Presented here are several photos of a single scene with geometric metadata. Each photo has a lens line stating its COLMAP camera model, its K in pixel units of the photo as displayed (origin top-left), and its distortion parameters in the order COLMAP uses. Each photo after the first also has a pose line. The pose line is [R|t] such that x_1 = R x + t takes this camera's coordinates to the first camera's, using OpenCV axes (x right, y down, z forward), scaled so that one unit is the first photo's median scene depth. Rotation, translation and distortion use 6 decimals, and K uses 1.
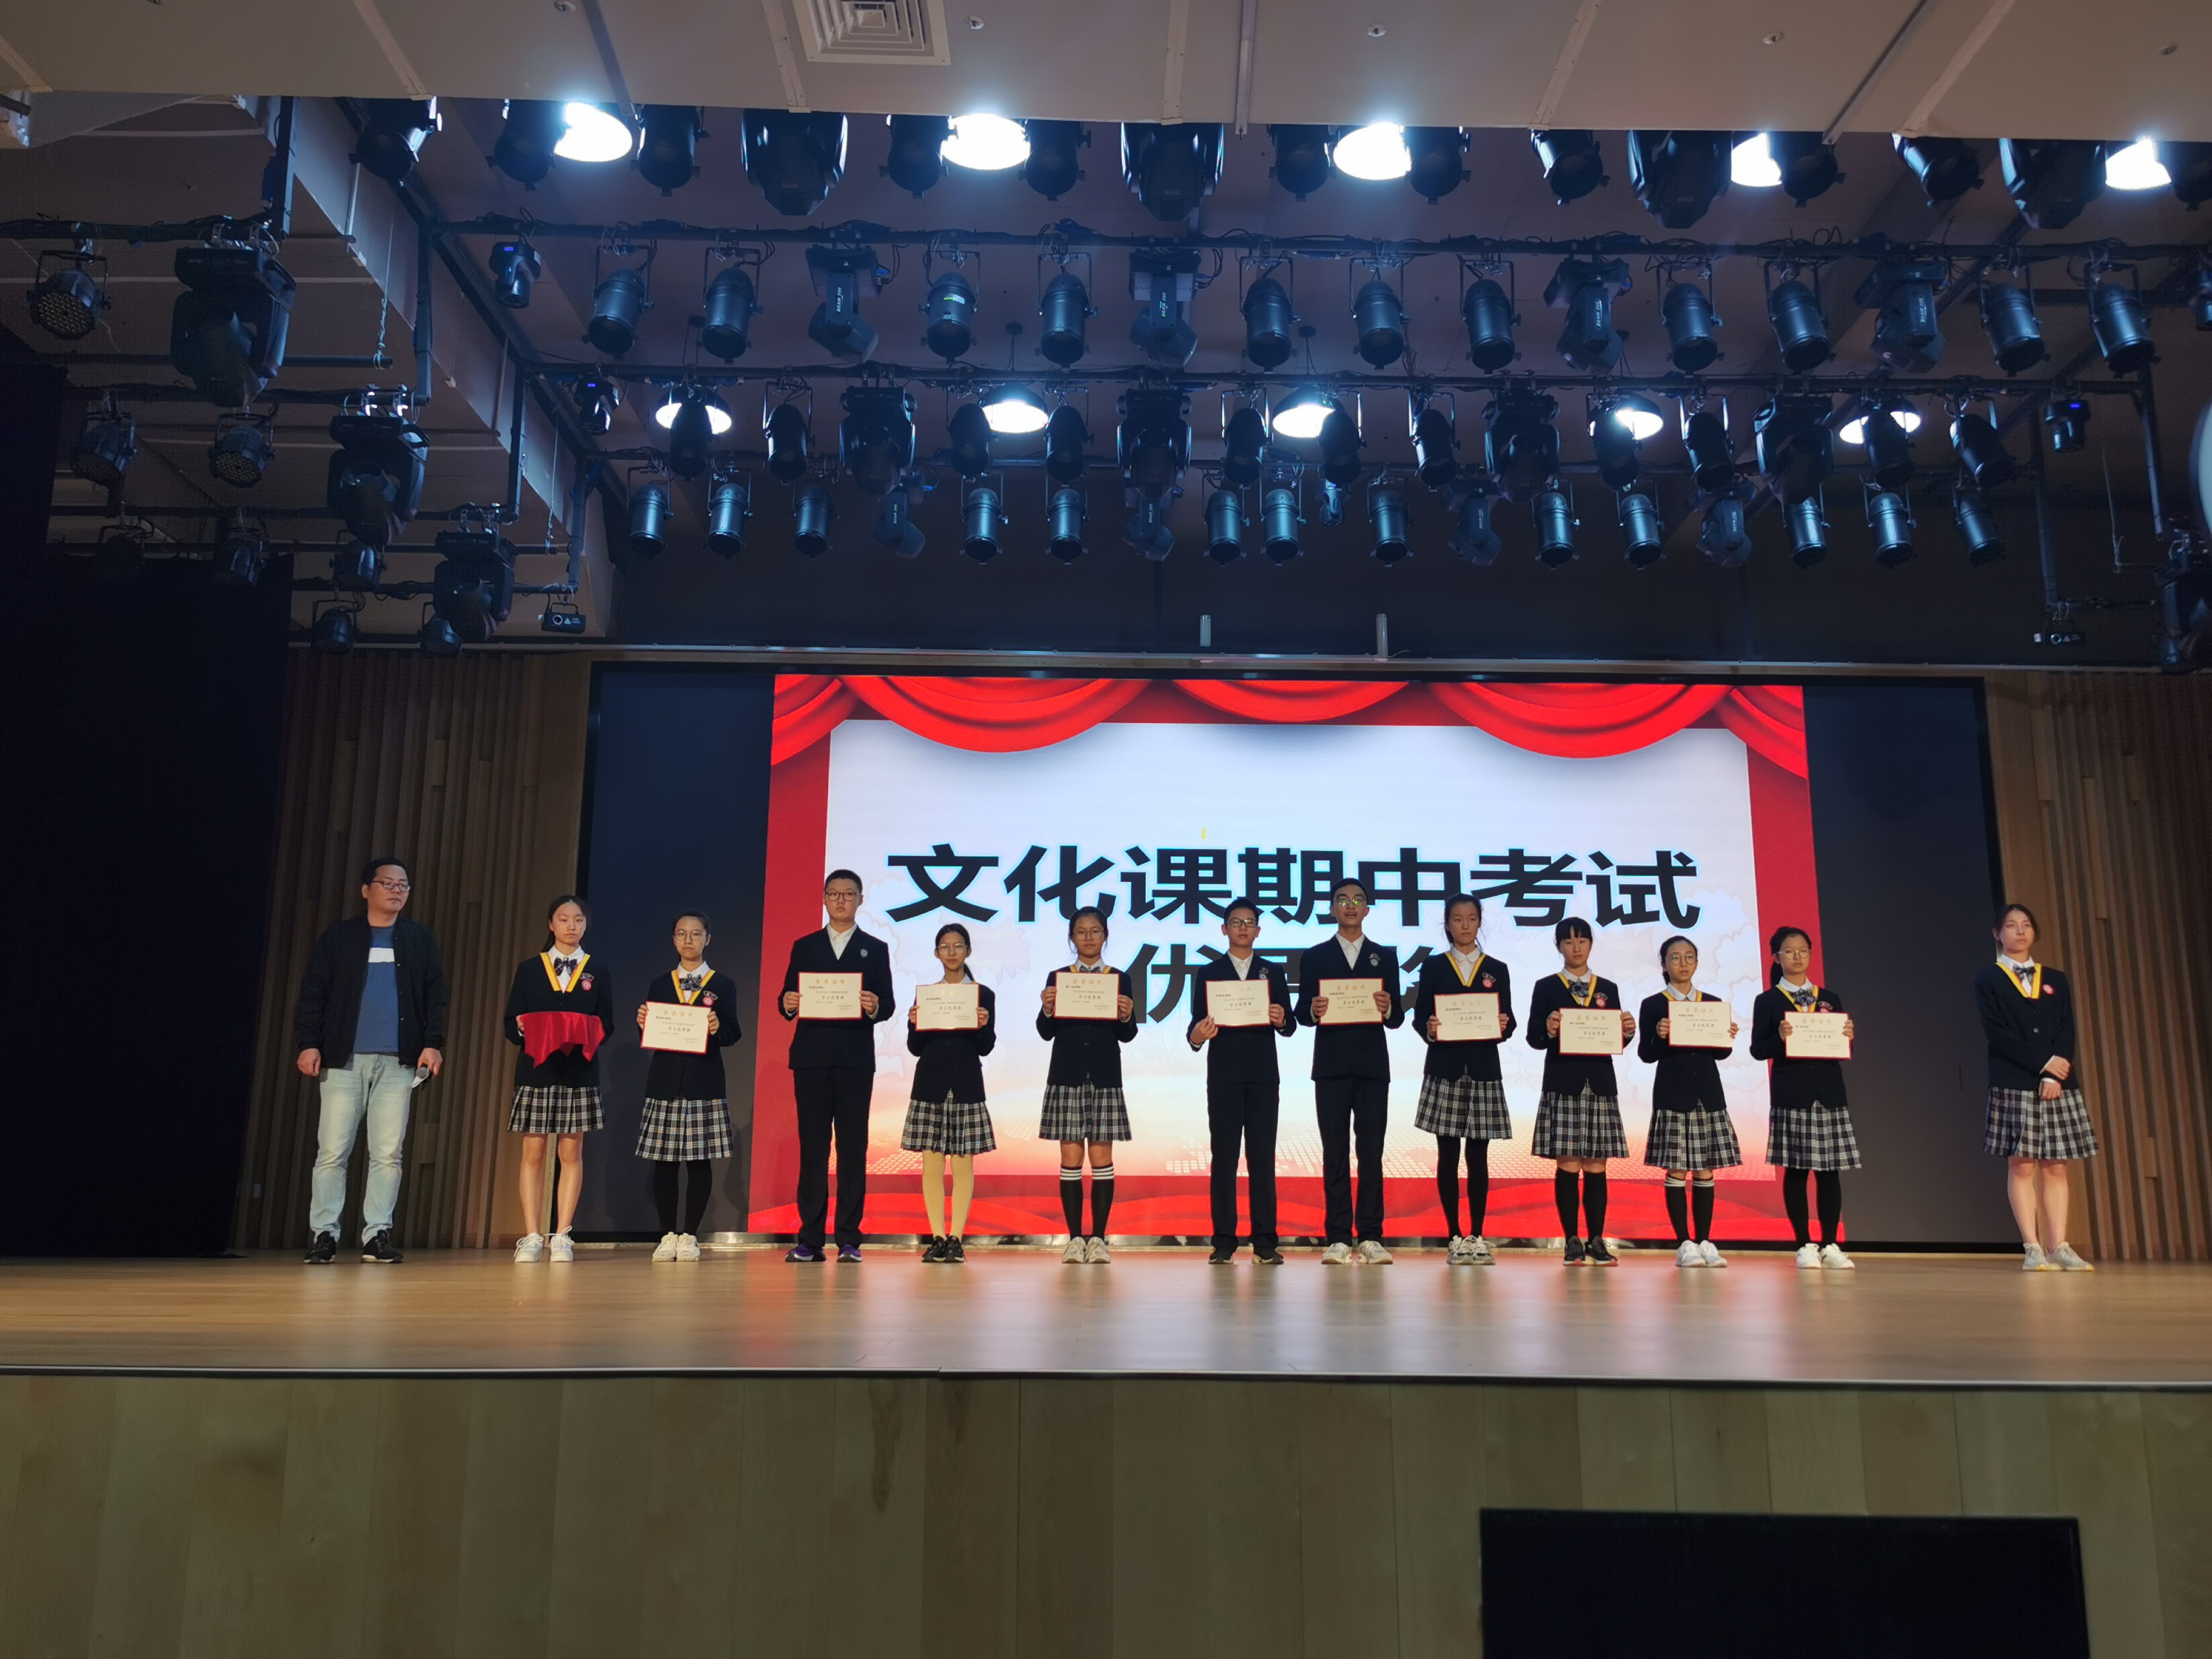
lens RADIAL K [[1848.6, 0, 1144.6], [0, 1848.6, 824.3], [0, 0, 1]] dist [0.035664, -0.013820]
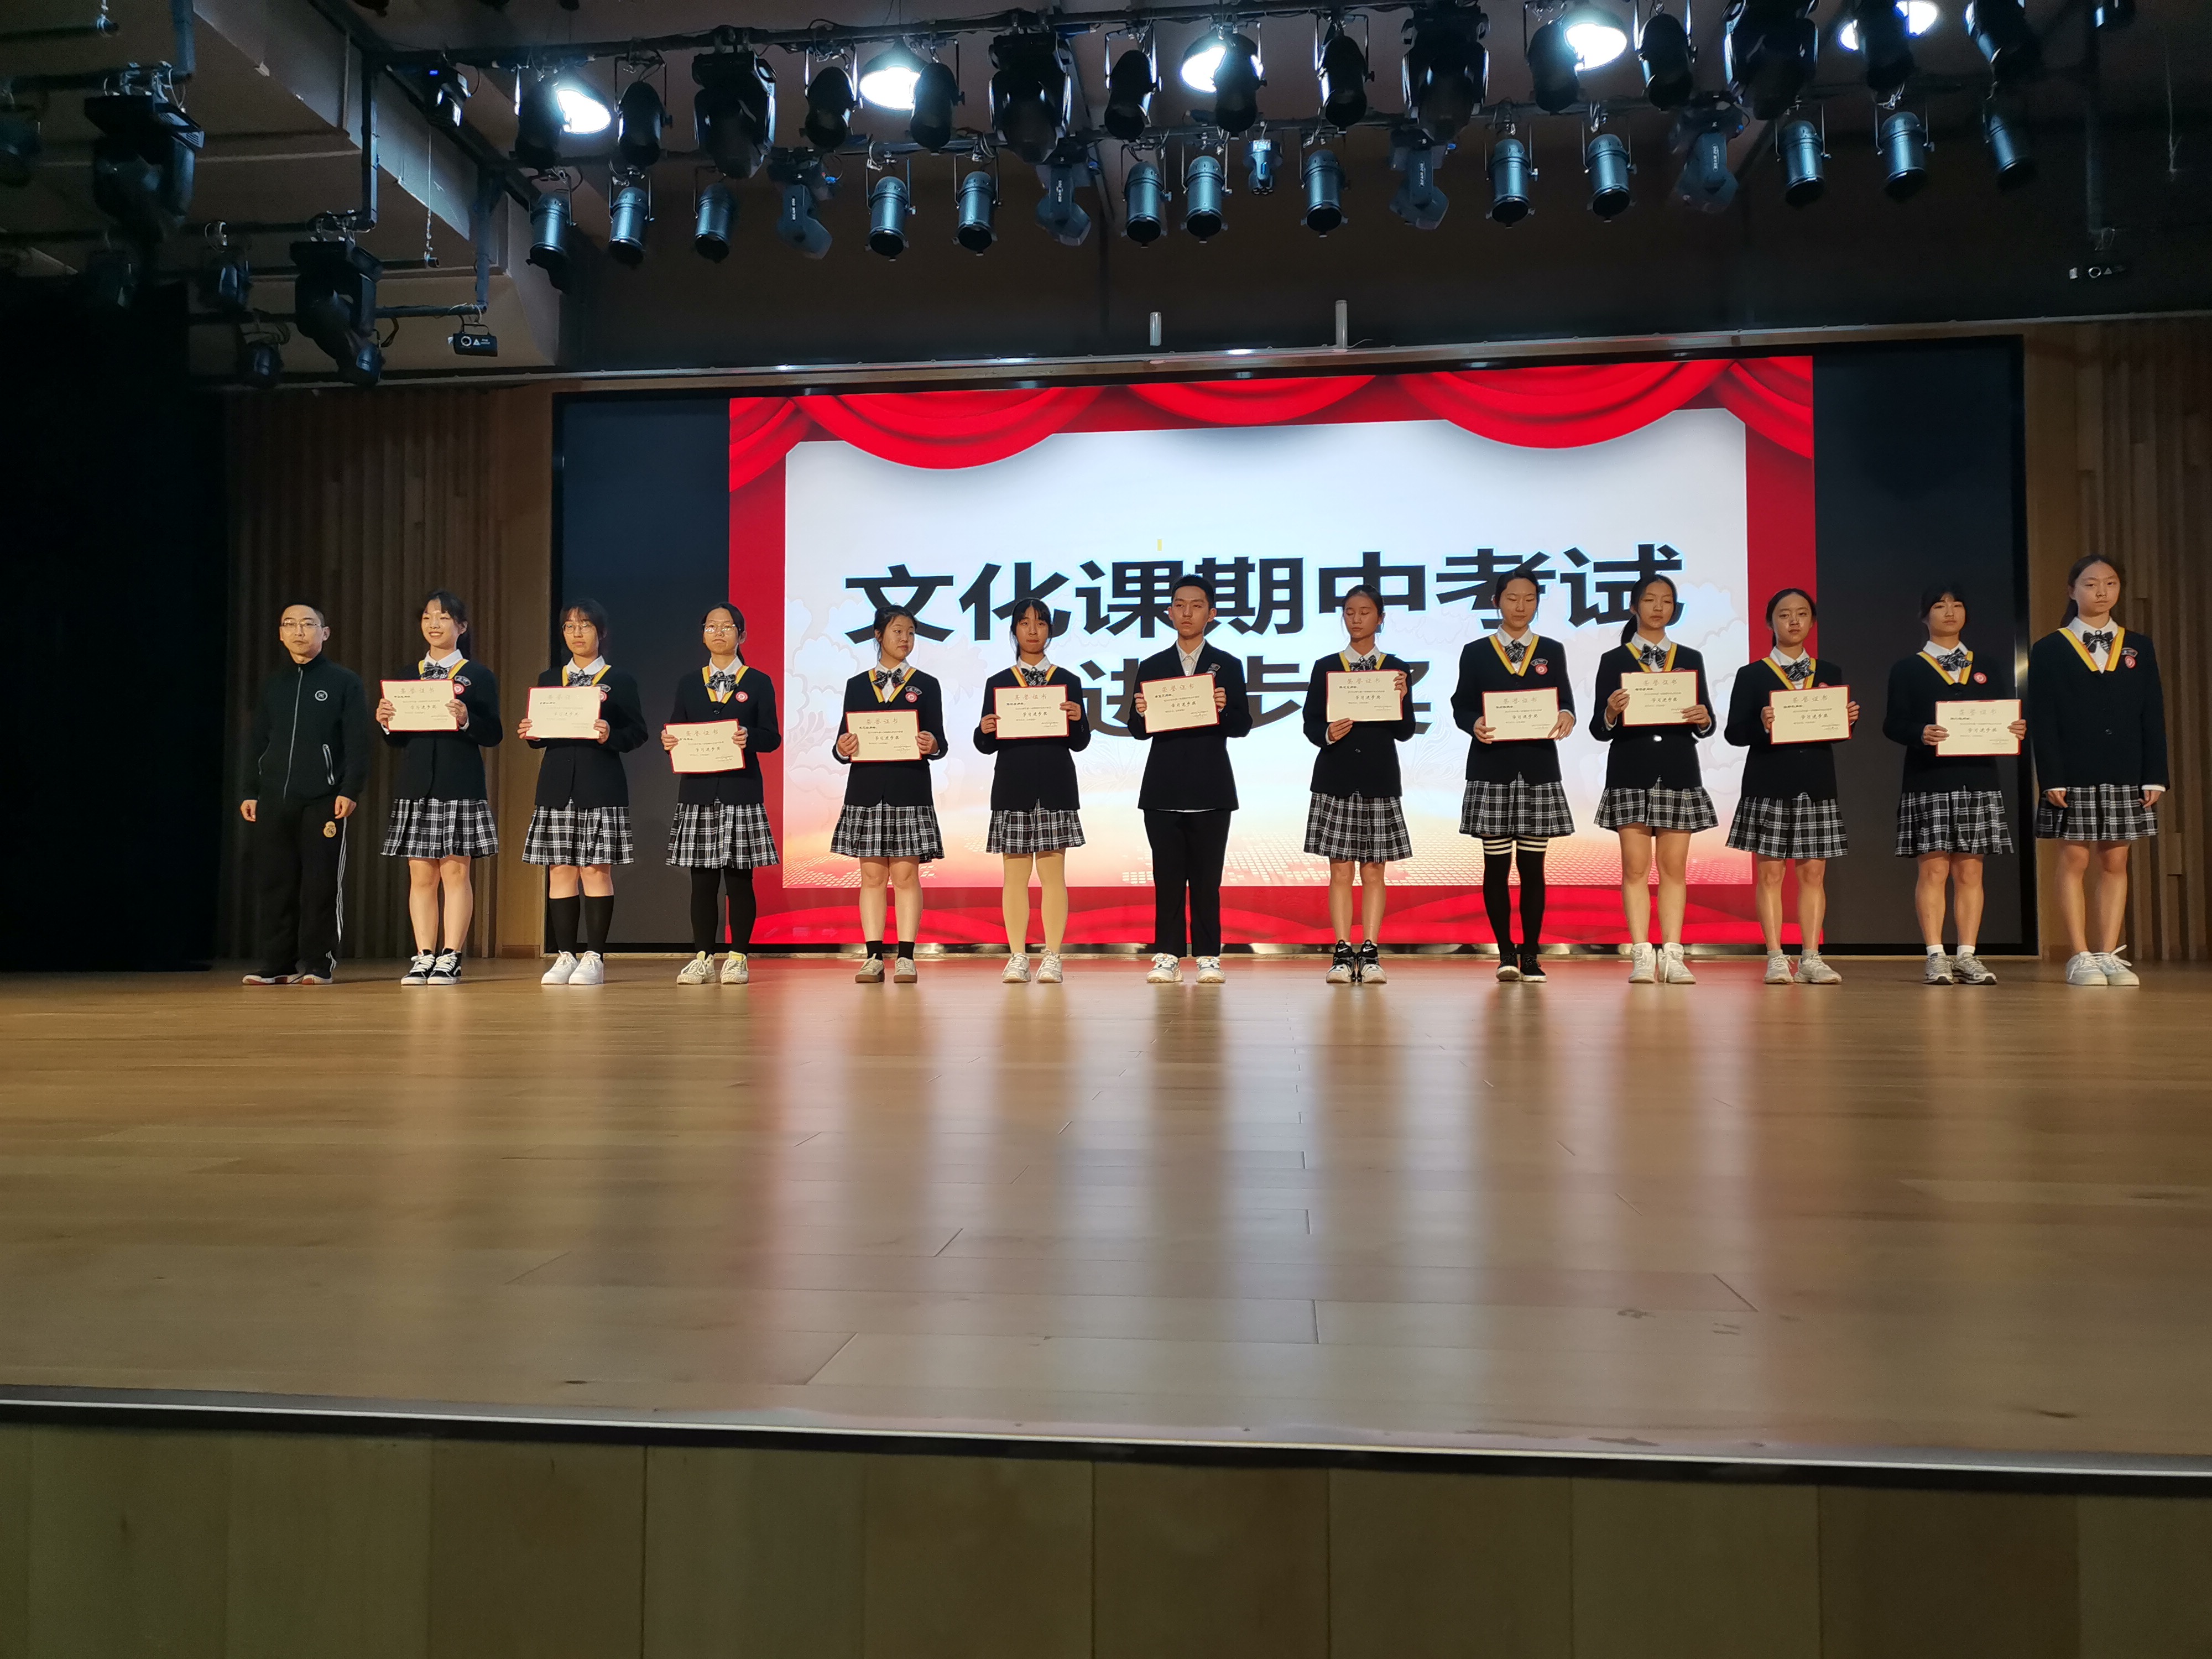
lens RADIAL K [[1465.0, 0, 1273.4], [0, 1465.0, 869.6], [0, 0, 1]] dist [0.031019, -0.006961]
pose [[0.989780, -0.011615, -0.142131, 0.204933], [0.036115, 0.984602, 0.171039, 0.044592], [0.137956, -0.174424, 0.974959, 0.219168]]
